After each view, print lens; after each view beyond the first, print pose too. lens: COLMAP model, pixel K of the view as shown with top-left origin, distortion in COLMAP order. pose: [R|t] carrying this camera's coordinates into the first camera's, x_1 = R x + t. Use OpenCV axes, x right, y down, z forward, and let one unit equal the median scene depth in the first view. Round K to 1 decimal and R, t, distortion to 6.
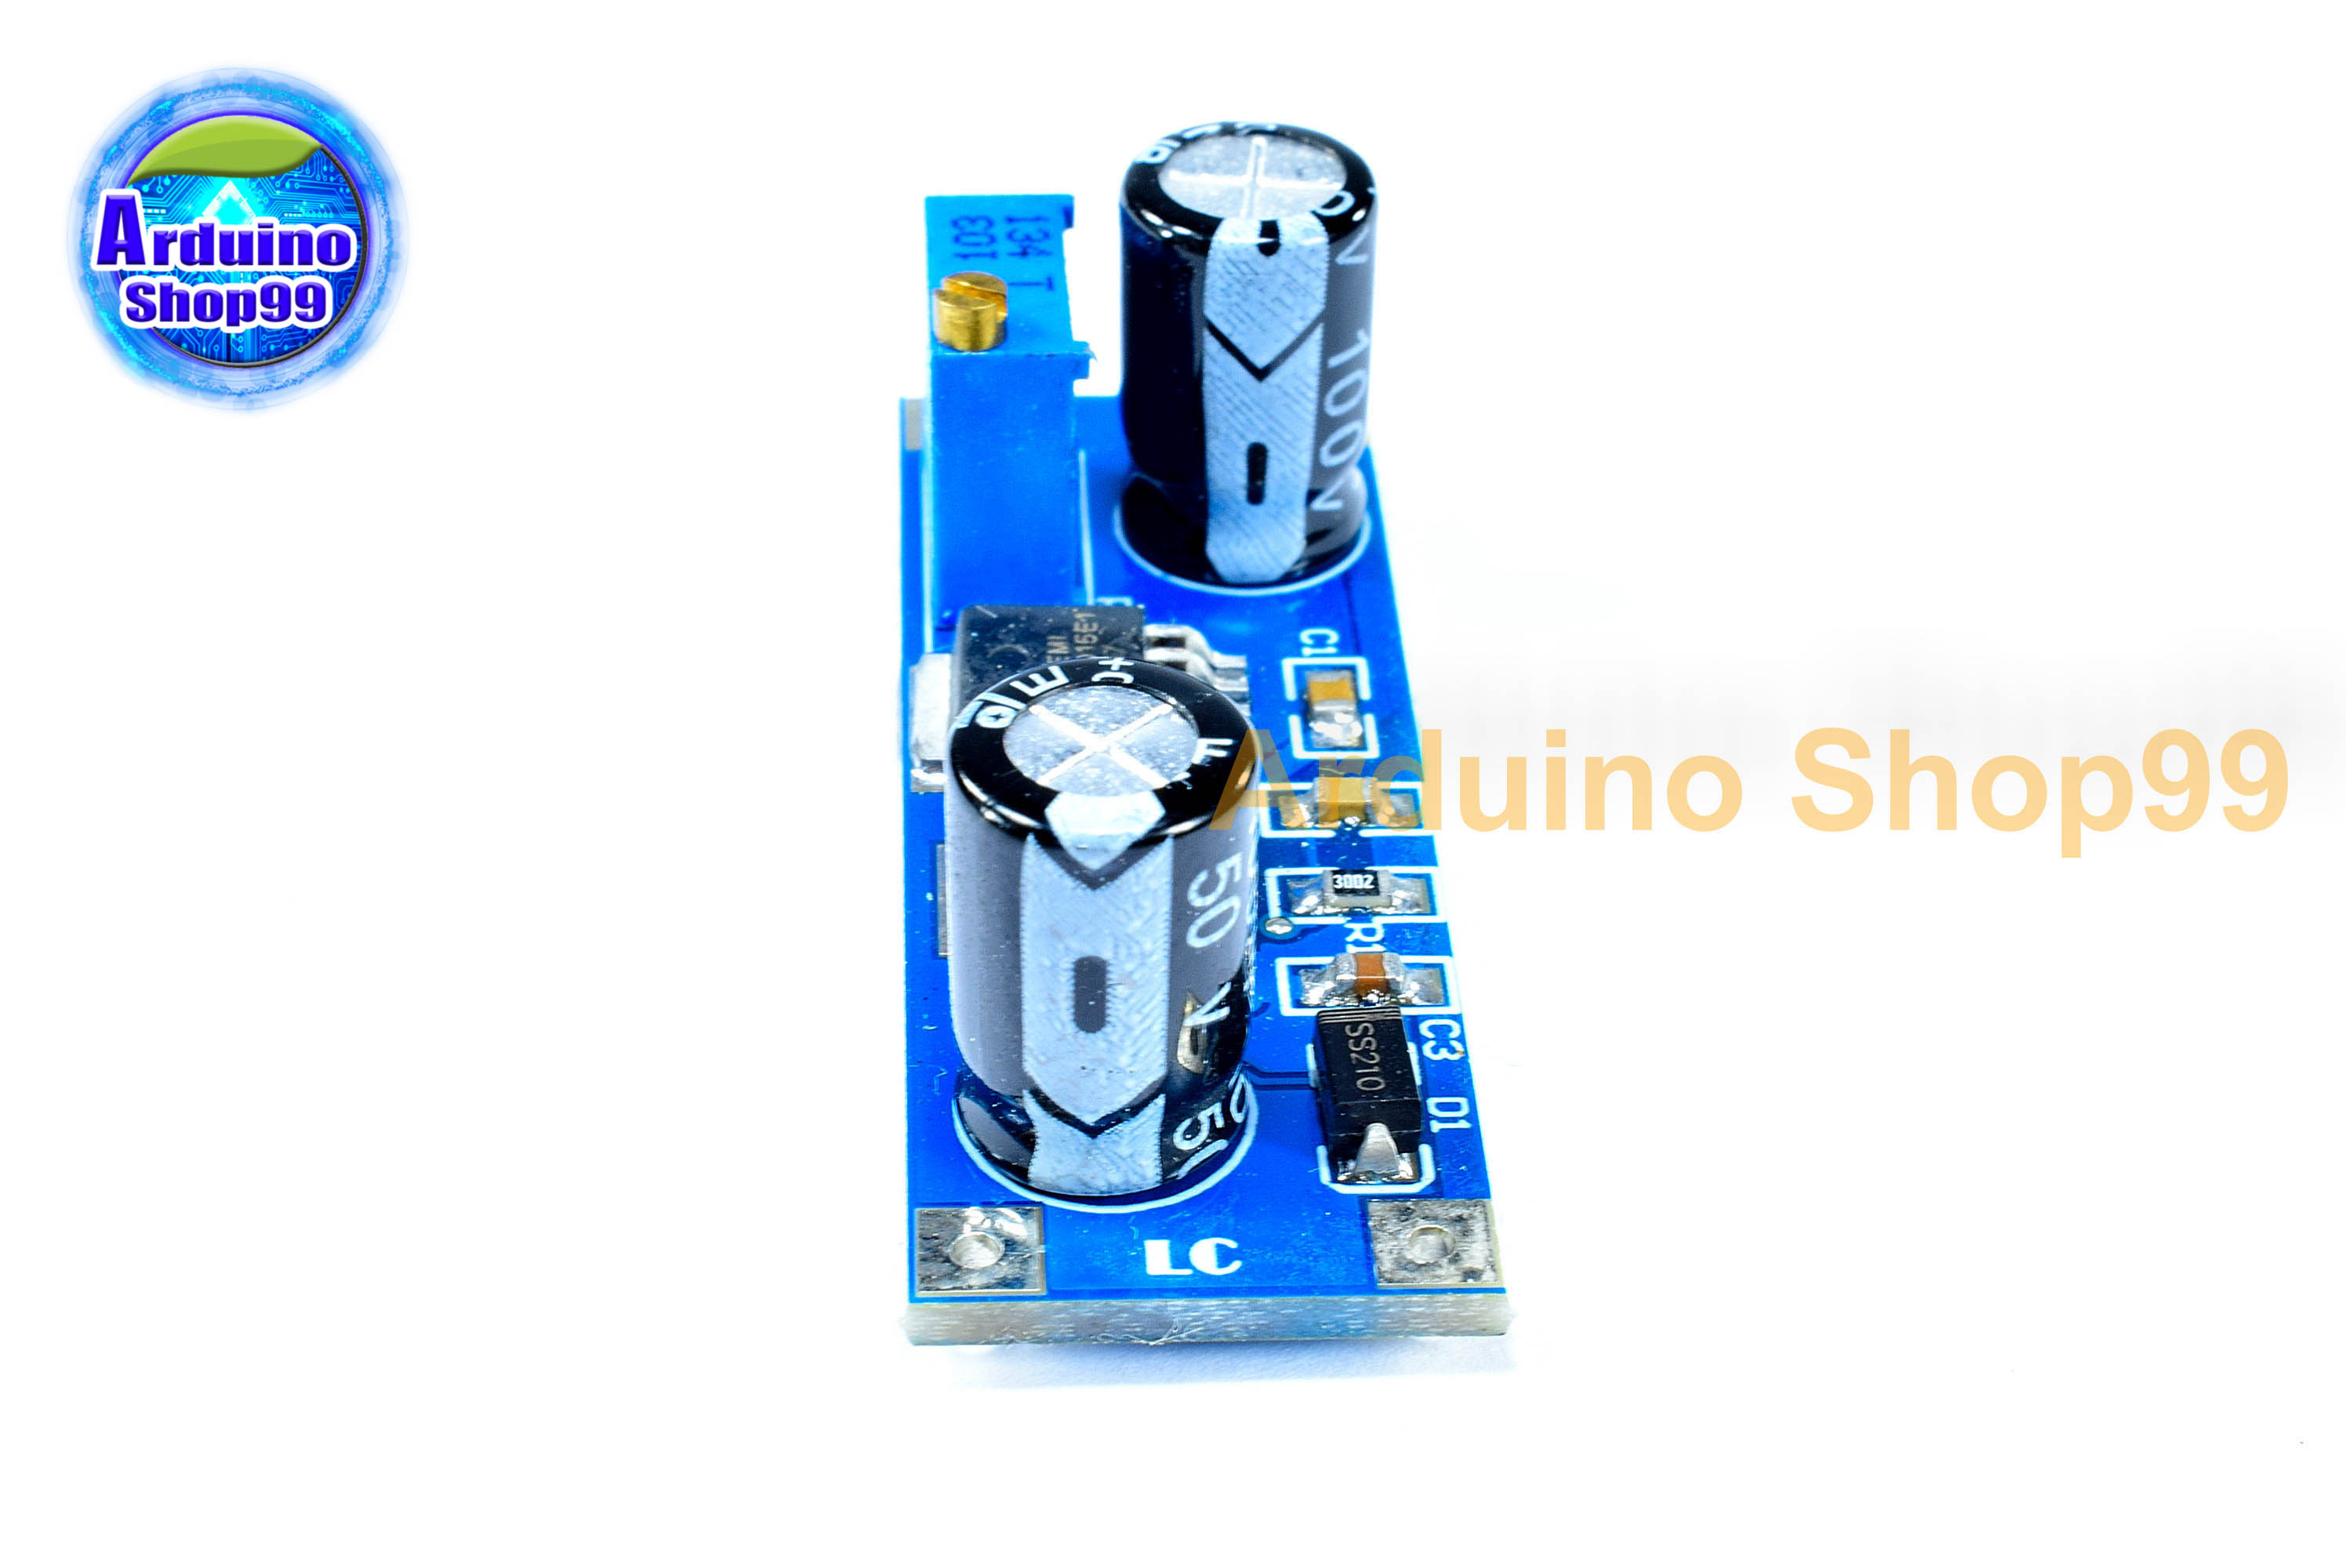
lens RADIAL K [[4619.0, 0, 1173.0], [0, 4619.0, 784.0], [0, 0, 1]] dist [0.015545, 0.104230]
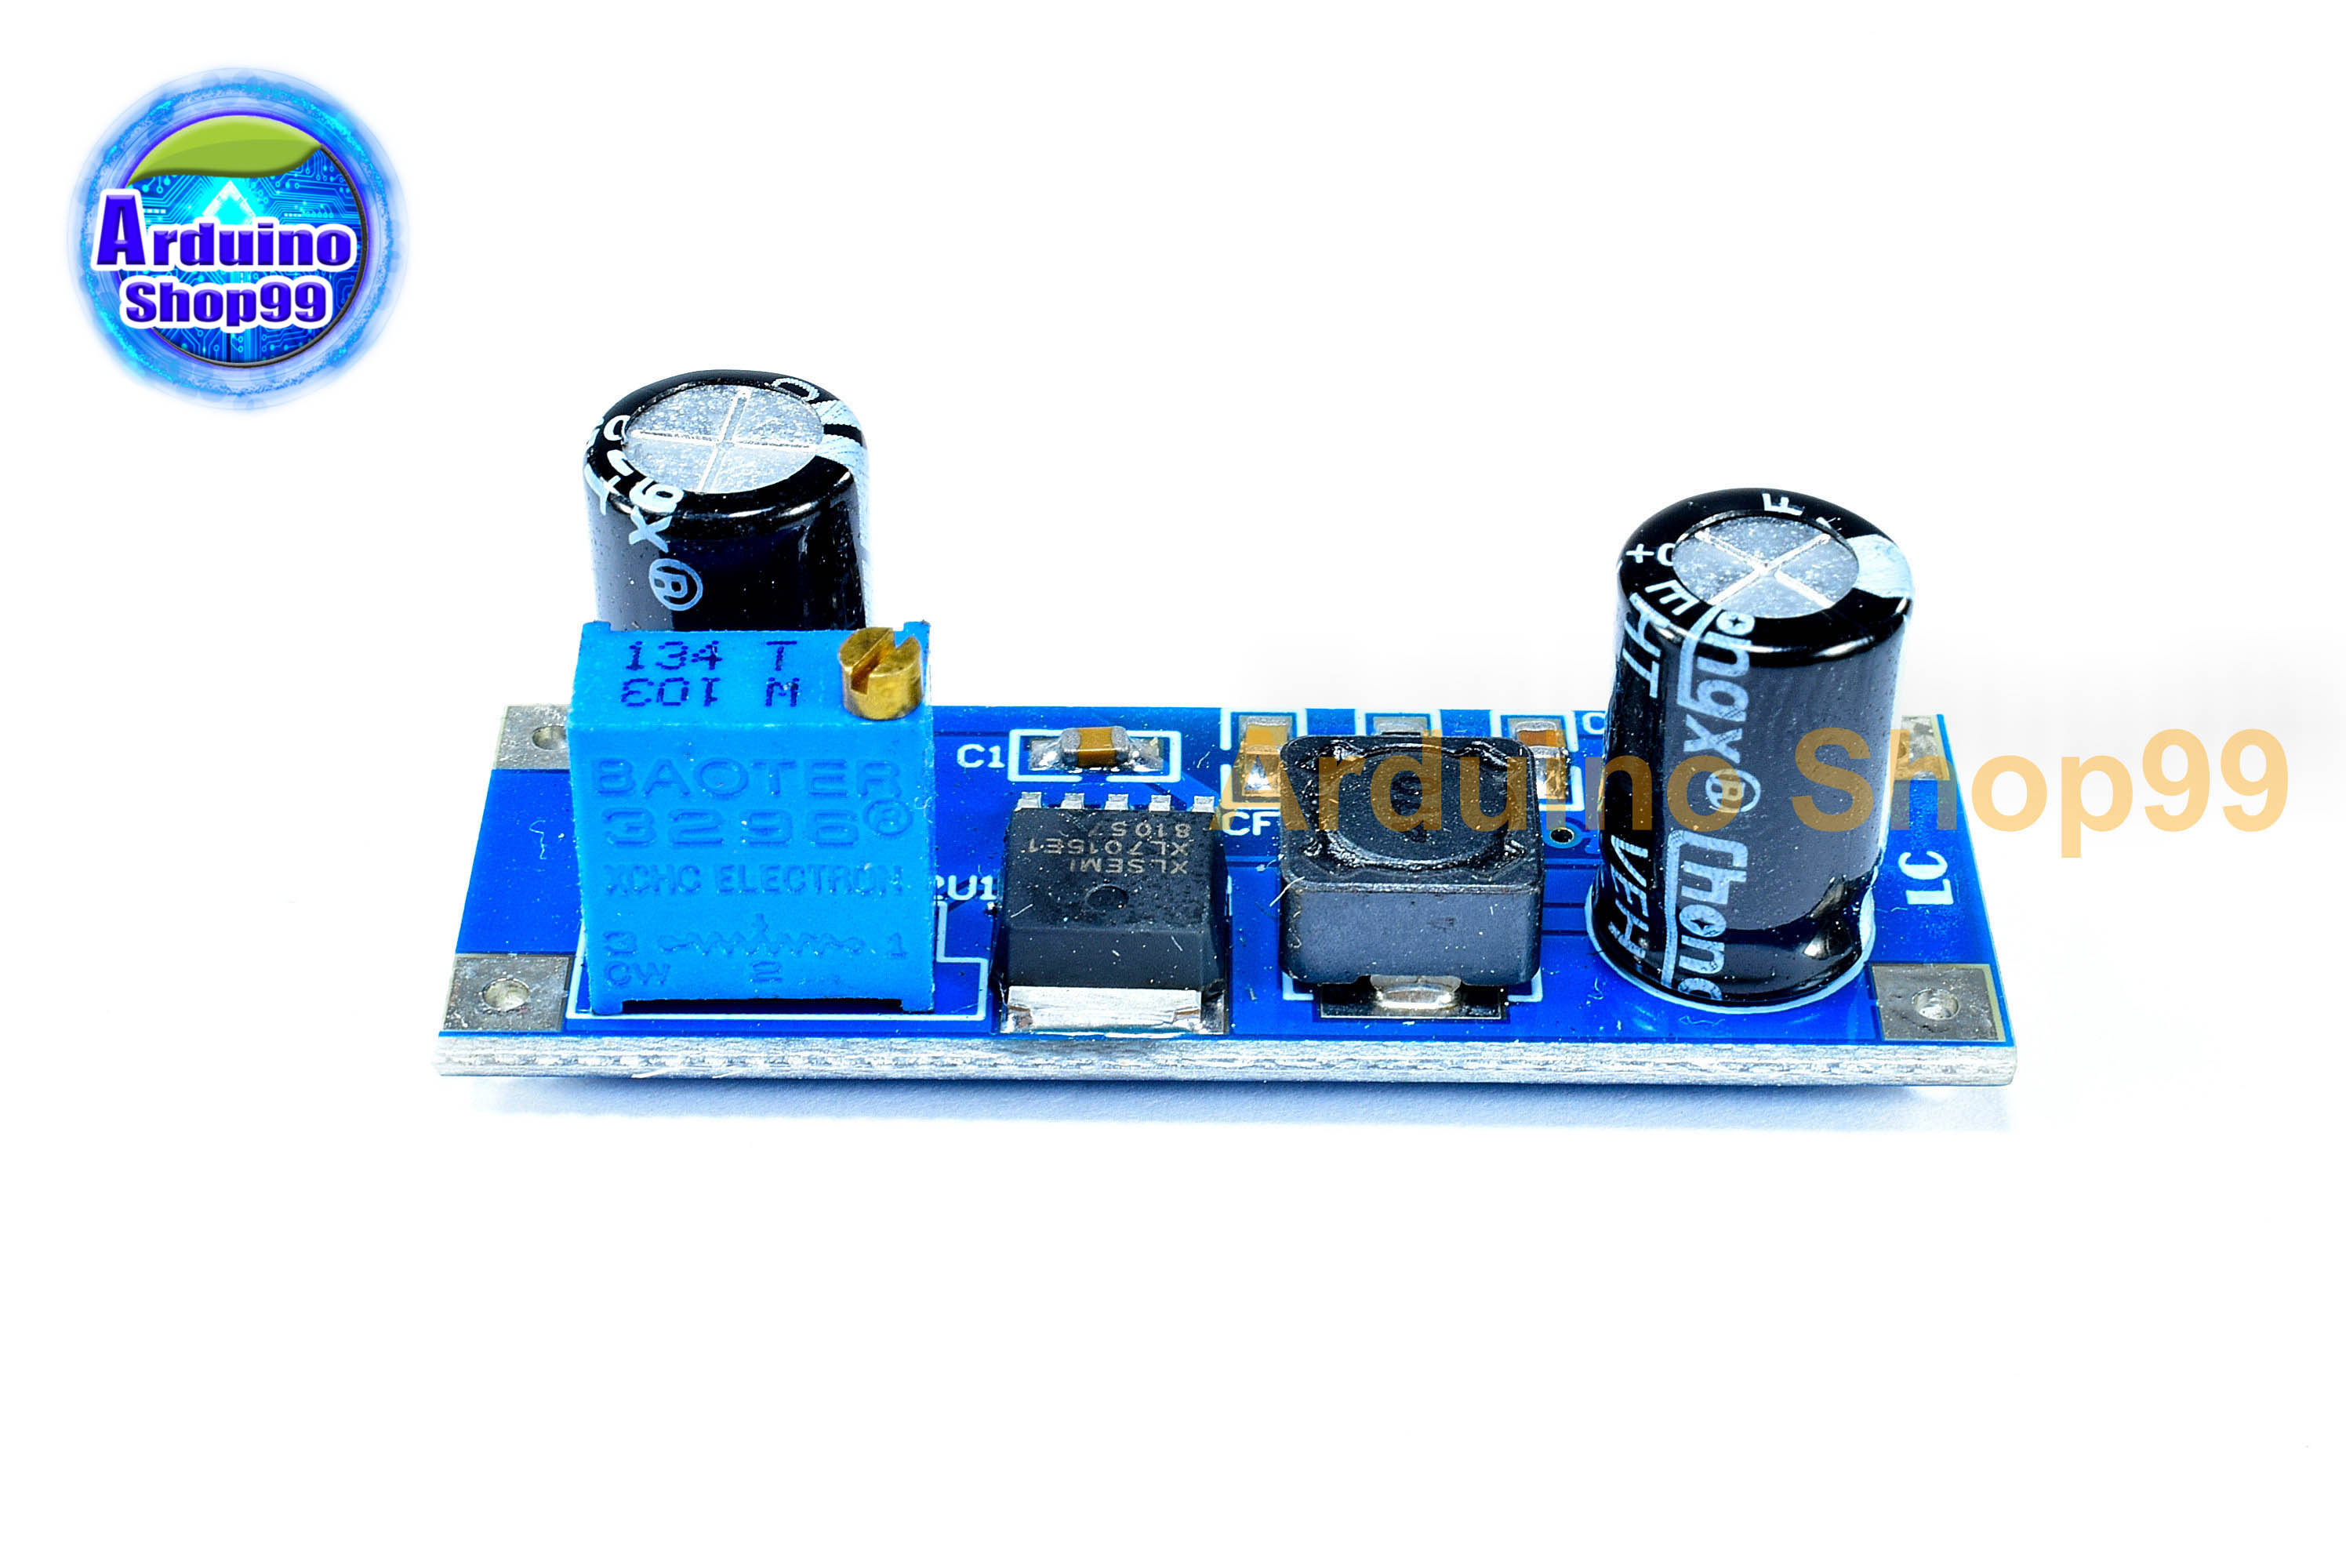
lens RADIAL K [[4619.0, 0, 1173.0], [0, 4619.0, 784.0], [0, 0, 1]] dist [0.015545, 0.104230]
pose [[0.057635, -0.623402, 0.779774, -0.801732], [0.601487, 0.645079, 0.471260, -0.508133], [-0.796801, 0.441863, 0.412148, 0.637887]]
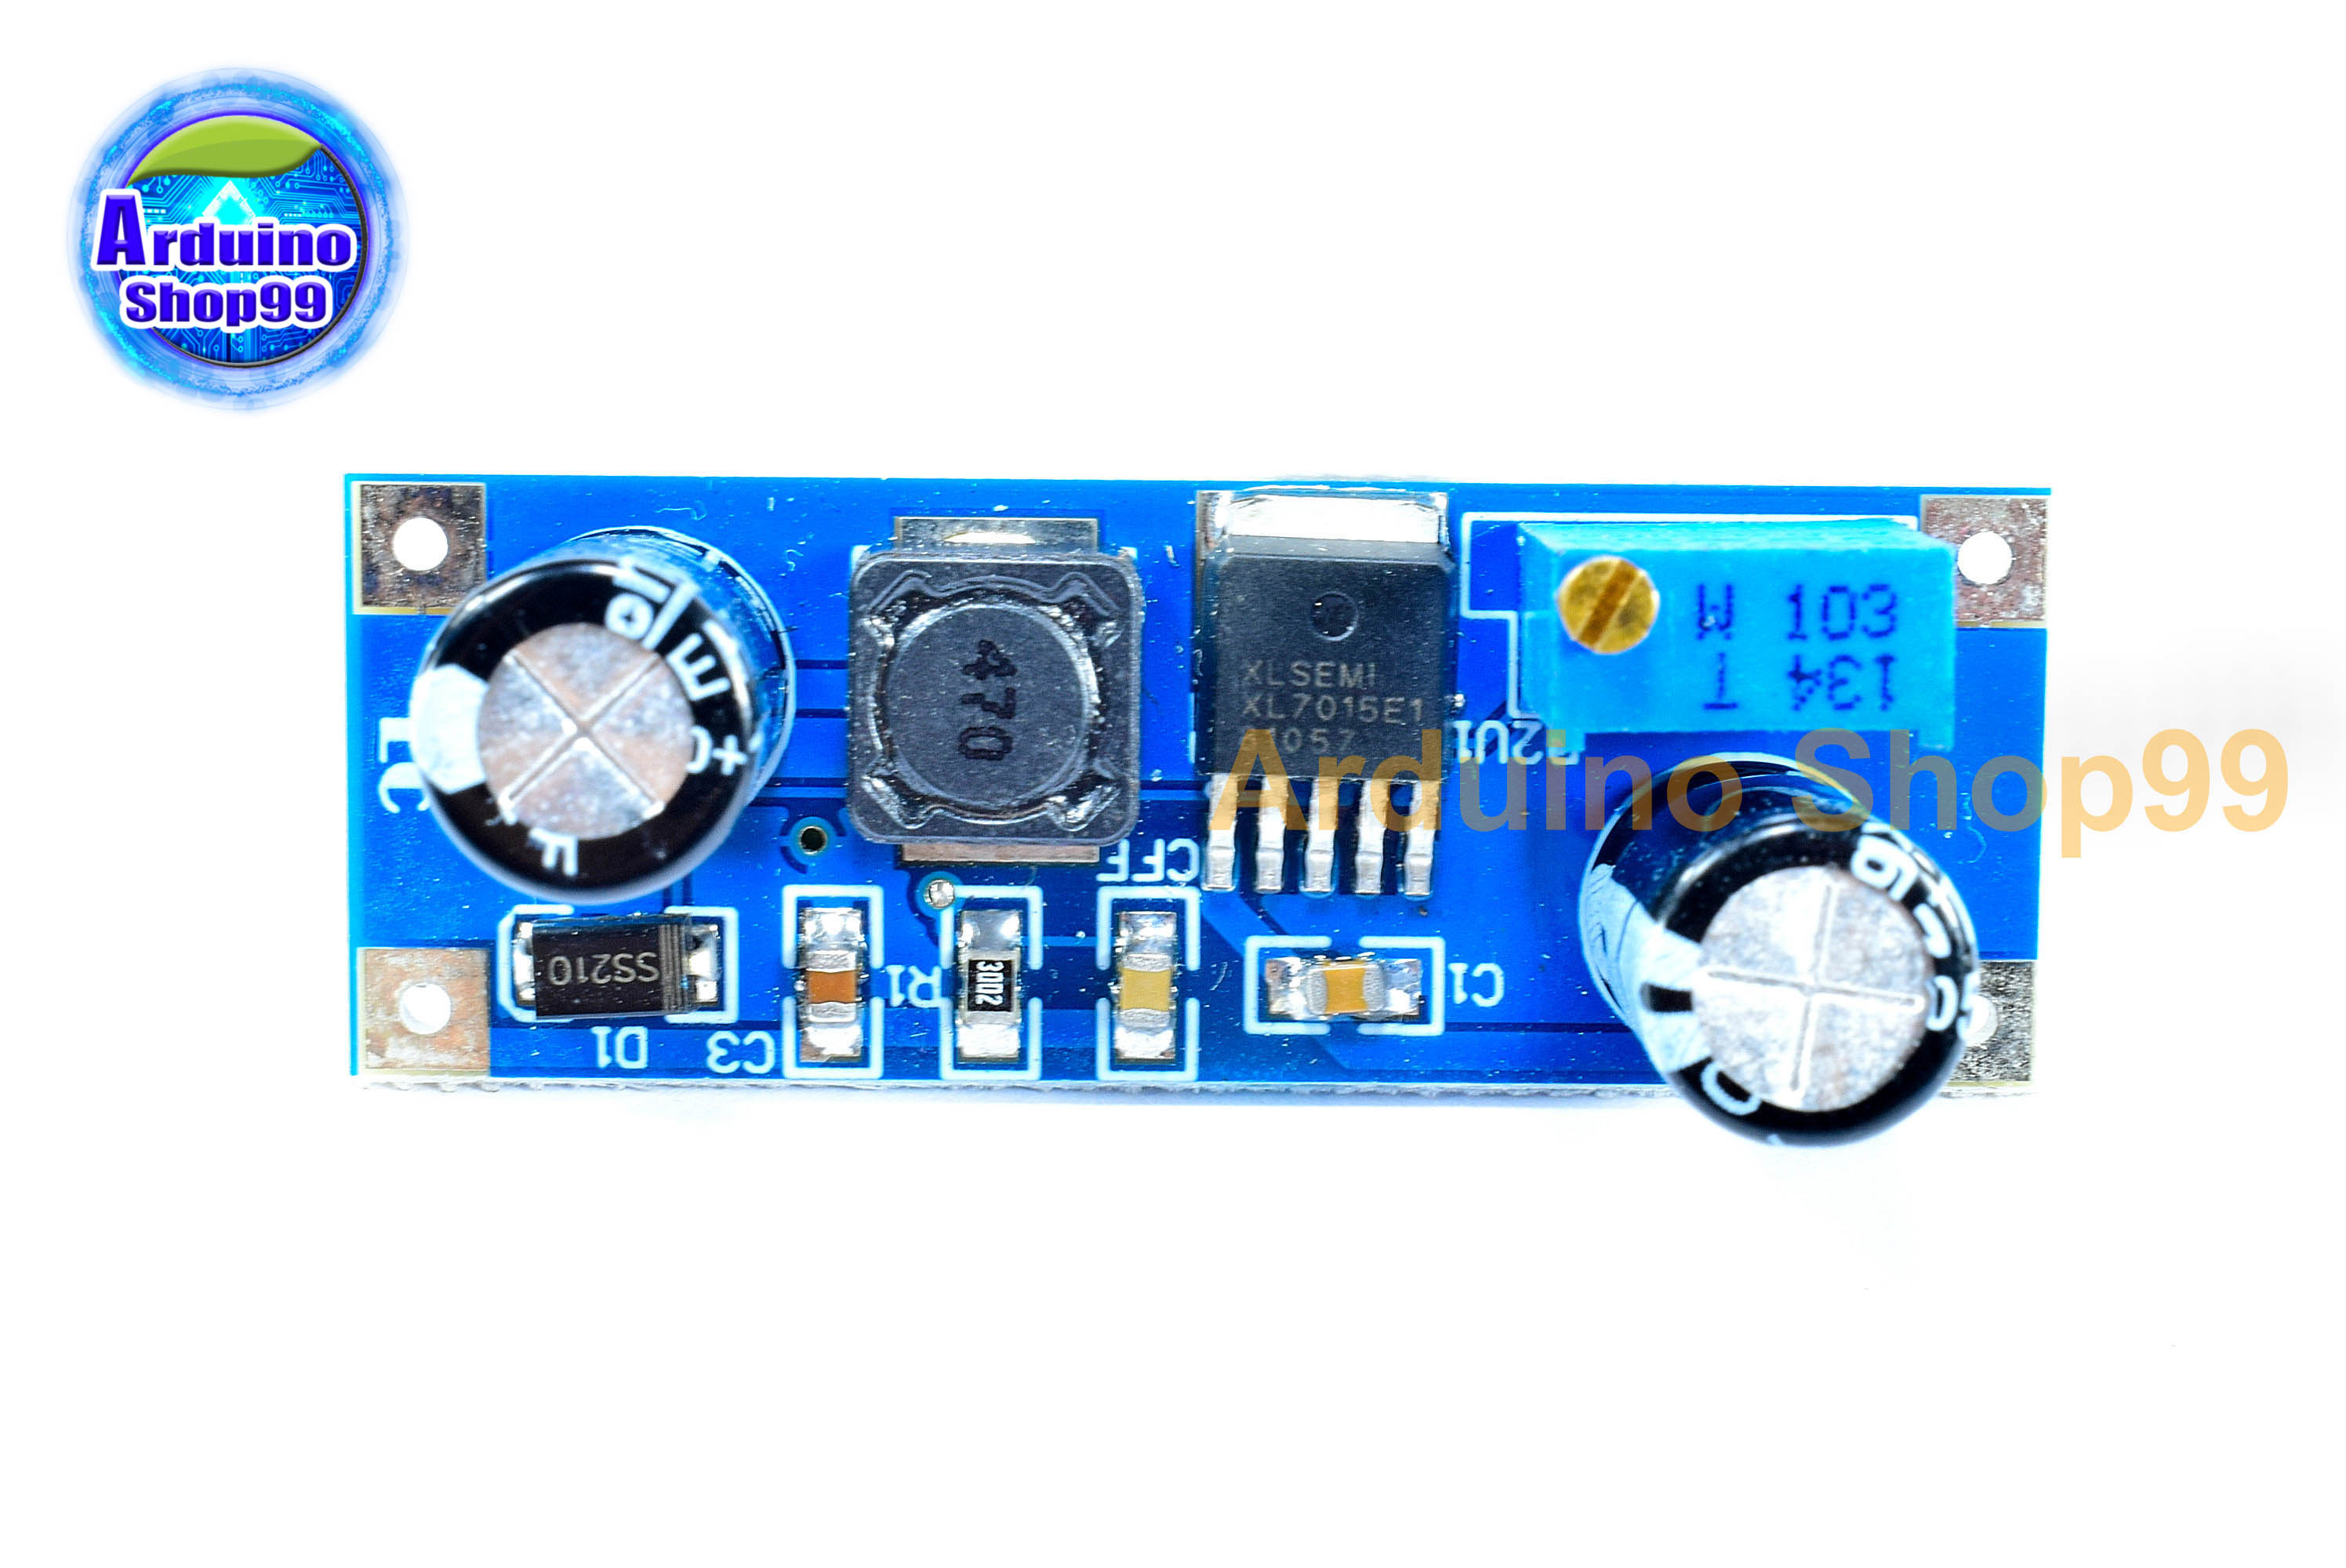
lens RADIAL K [[4925.3, 0, 1173.0], [0, 4925.3, 784.0], [0, 0, 1]] dist [-0.001496, 0.074569]
pose [[-0.061540, 0.993767, 0.092951, -0.092633], [-0.615920, -0.111092, 0.779936, -0.762358], [0.785401, -0.009253, 0.618918, 0.453642]]
